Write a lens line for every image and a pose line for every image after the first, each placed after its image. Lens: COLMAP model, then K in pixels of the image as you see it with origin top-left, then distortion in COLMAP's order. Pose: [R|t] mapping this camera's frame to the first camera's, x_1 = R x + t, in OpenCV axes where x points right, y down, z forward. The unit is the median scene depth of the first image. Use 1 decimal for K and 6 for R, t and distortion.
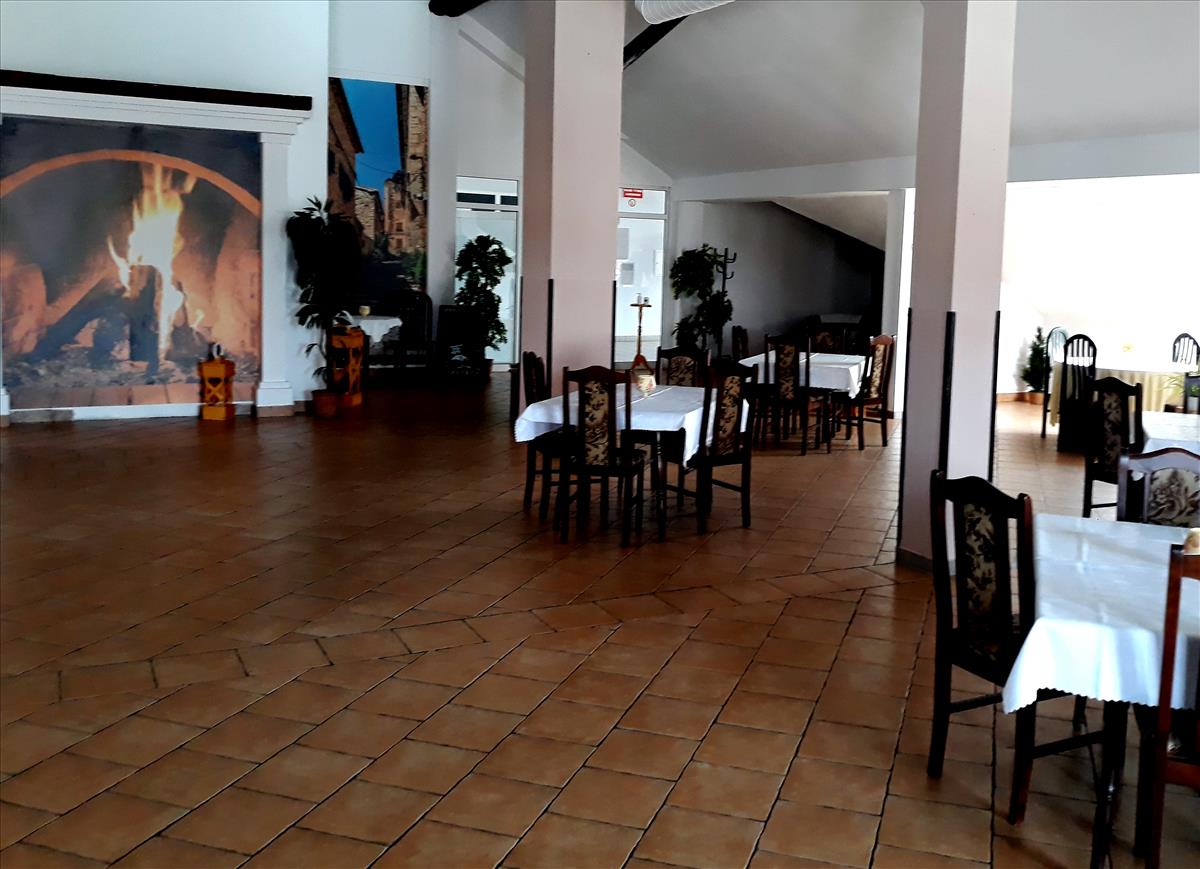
lens RADIAL K [[1076.2, 0, 600.9], [0, 1076.2, 351.7], [0, 0, 1]] dist [-0.000279, -0.010038]
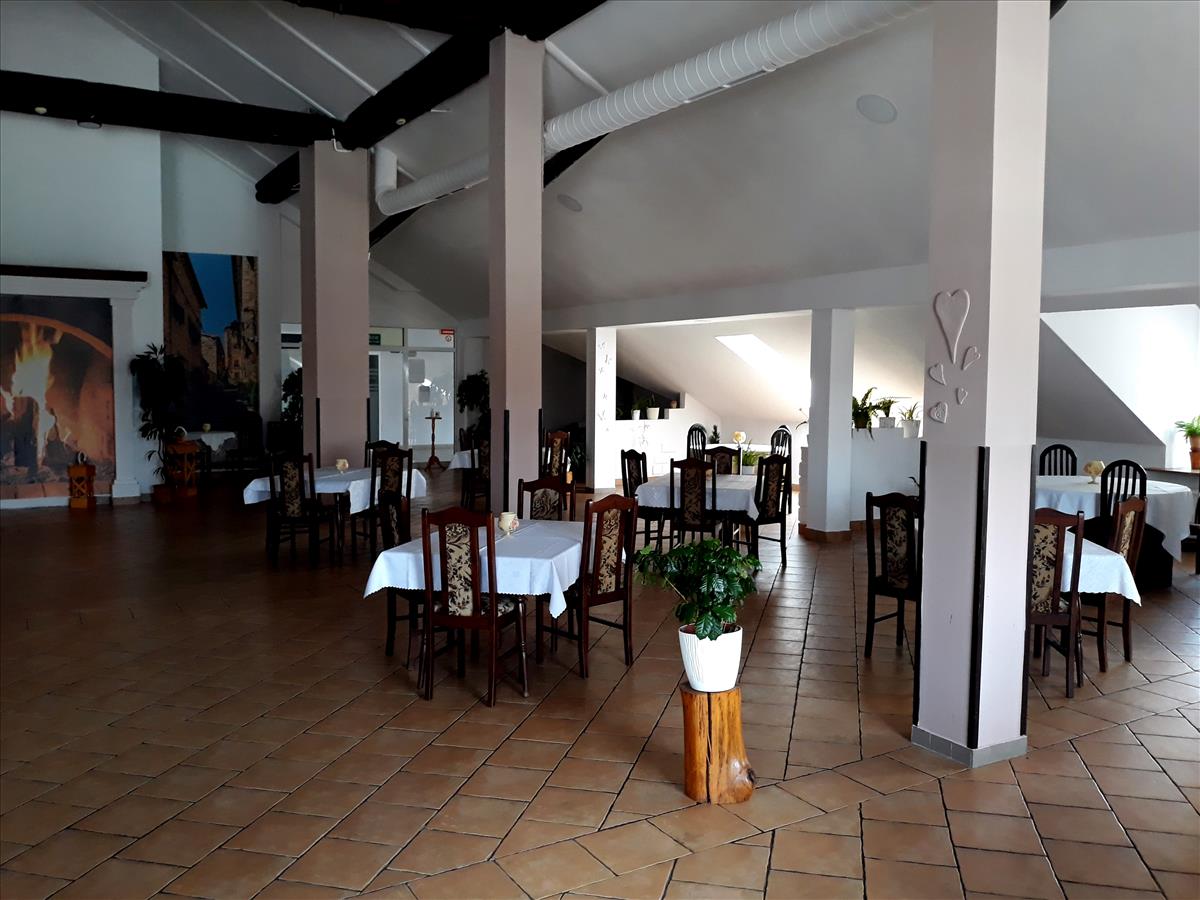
lens RADIAL K [[975.8, 0, 600.0], [0, 975.8, 450.0], [0, 0, 1]] dist [-0.048263, 0.010605]
pose [[0.997065, -0.029066, 0.070833, 0.211985], [0.030288, 0.999409, -0.016240, 0.028691], [-0.070319, 0.018338, 0.997356, -0.264828]]
